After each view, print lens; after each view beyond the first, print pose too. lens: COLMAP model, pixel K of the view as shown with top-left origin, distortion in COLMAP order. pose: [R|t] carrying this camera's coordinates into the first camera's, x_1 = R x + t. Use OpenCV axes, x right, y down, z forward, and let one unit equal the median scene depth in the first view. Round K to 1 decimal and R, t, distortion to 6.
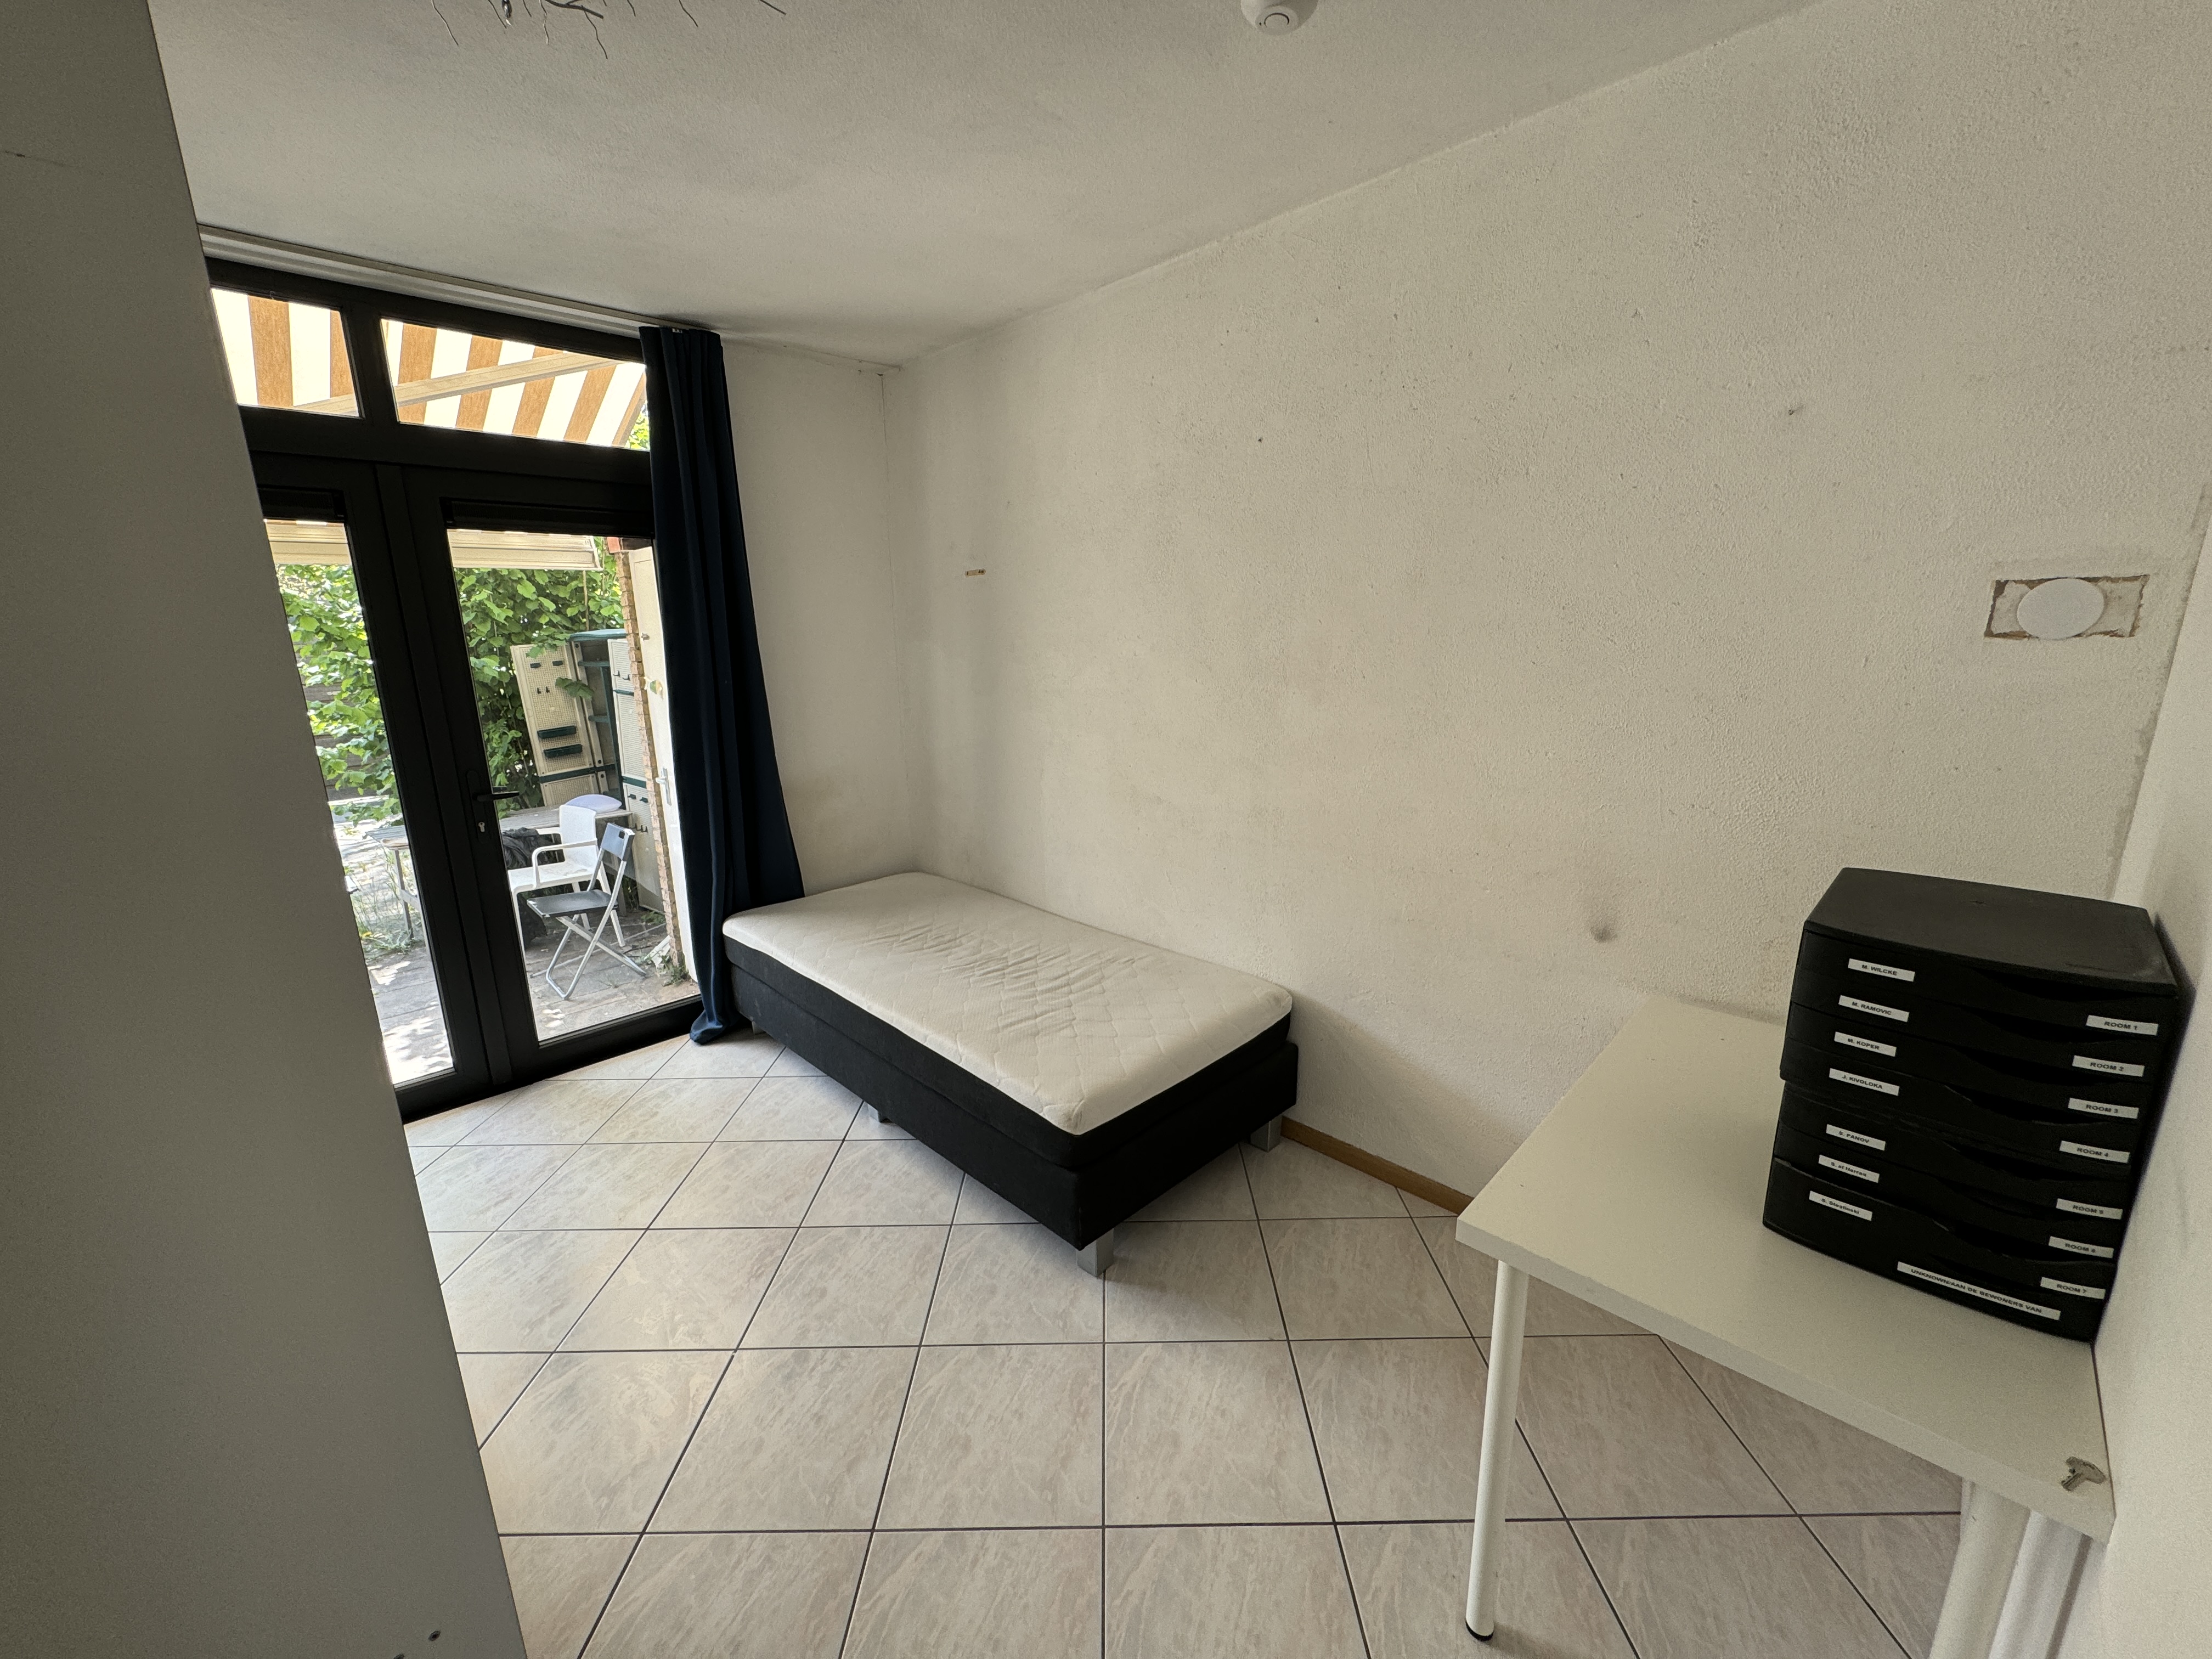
lens RADIAL K [[896.4, 0, 1106.0], [0, 896.4, 829.5], [0, 0, 1]] dist [0.000174, 0.000255]
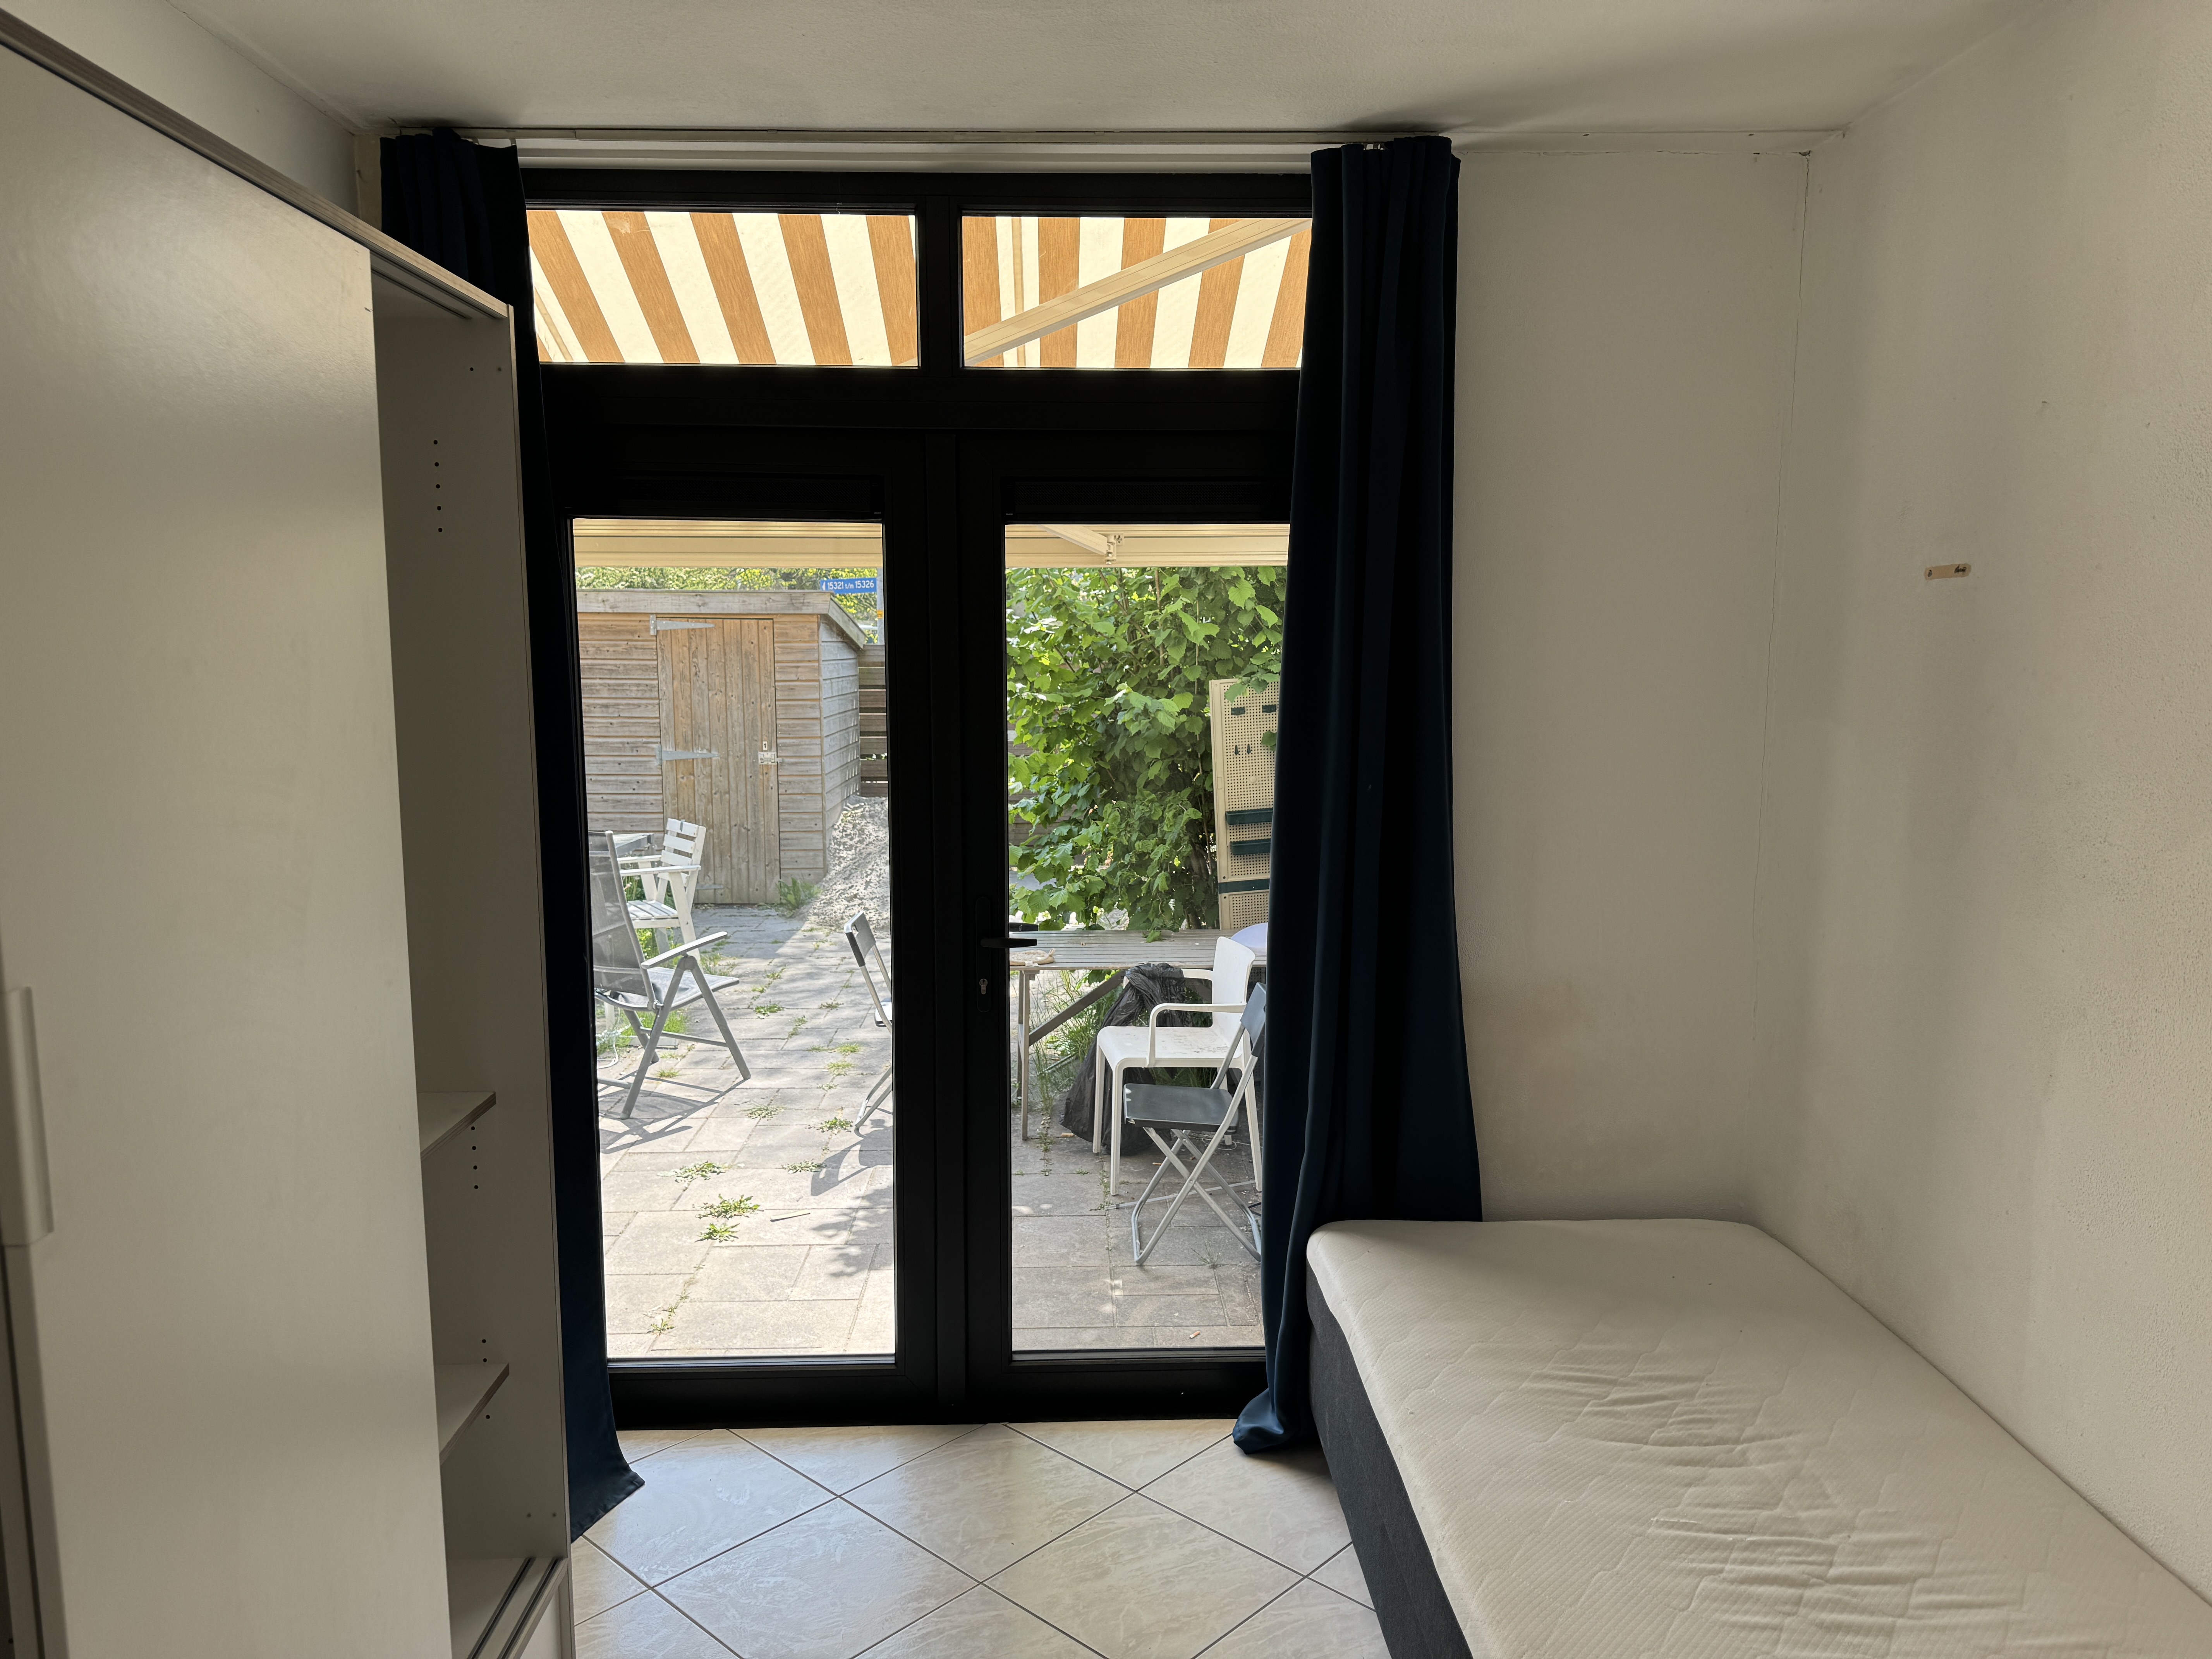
lens RADIAL K [[1555.4, 0, 1106.0], [0, 1555.4, 829.5], [0, 0, 1]] dist [0.125304, -0.161850]
pose [[0.732753, 0.101400, -0.672898, 0.079065], [-0.164192, 0.985965, -0.030220, -0.080664], [0.660389, 0.132629, 0.739118, 0.206763]]
